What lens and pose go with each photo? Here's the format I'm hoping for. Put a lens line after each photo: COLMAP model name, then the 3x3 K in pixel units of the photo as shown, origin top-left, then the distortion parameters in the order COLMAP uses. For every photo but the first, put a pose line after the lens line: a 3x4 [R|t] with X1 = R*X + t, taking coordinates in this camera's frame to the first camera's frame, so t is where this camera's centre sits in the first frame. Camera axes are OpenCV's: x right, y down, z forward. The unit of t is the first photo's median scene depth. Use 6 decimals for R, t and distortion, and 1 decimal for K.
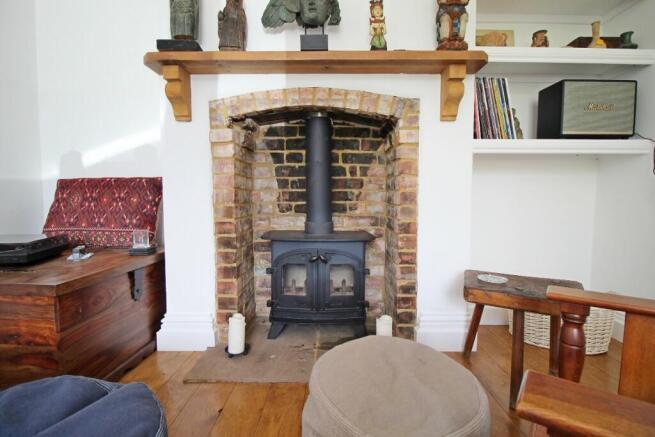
lens RADIAL K [[303.1, 0, 327.5], [0, 303.1, 218.5], [0, 0, 1]] dist [-0.002242, -0.000503]
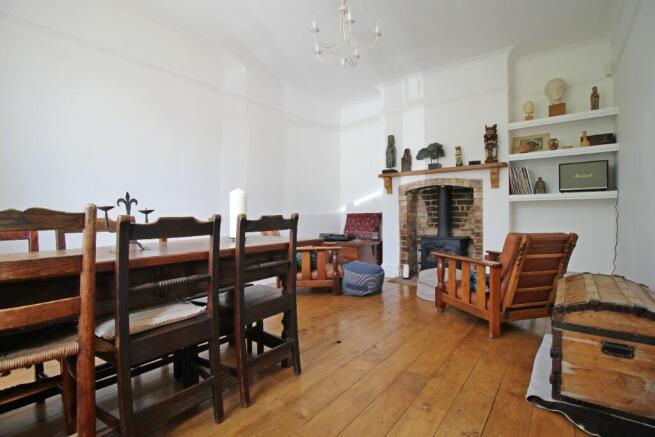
lens RADIAL K [[303.1, 0, 327.5], [0, 303.1, 218.5], [0, 0, 1]] dist [-0.002242, -0.000503]
pose [[0.799605, -0.002036, -0.600523, 0.723920], [-0.032355, 0.998396, -0.046467, 0.054443], [0.599654, 0.056585, 0.798256, -1.521625]]
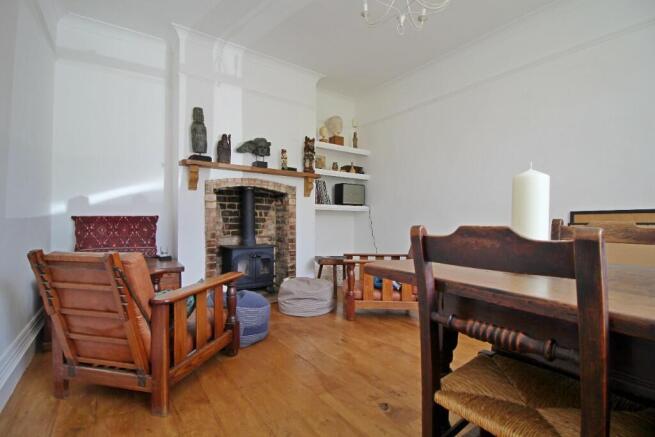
lens RADIAL K [[312.0, 0, 330.1], [0, 312.0, 218.3], [0, 0, 1]] dist [-0.016105, -0.001071]
pose [[0.811512, 0.008763, 0.584269, -0.891496], [0.032705, 0.997639, -0.060389, 0.014365], [-0.583419, 0.068115, 0.809310, -1.107984]]
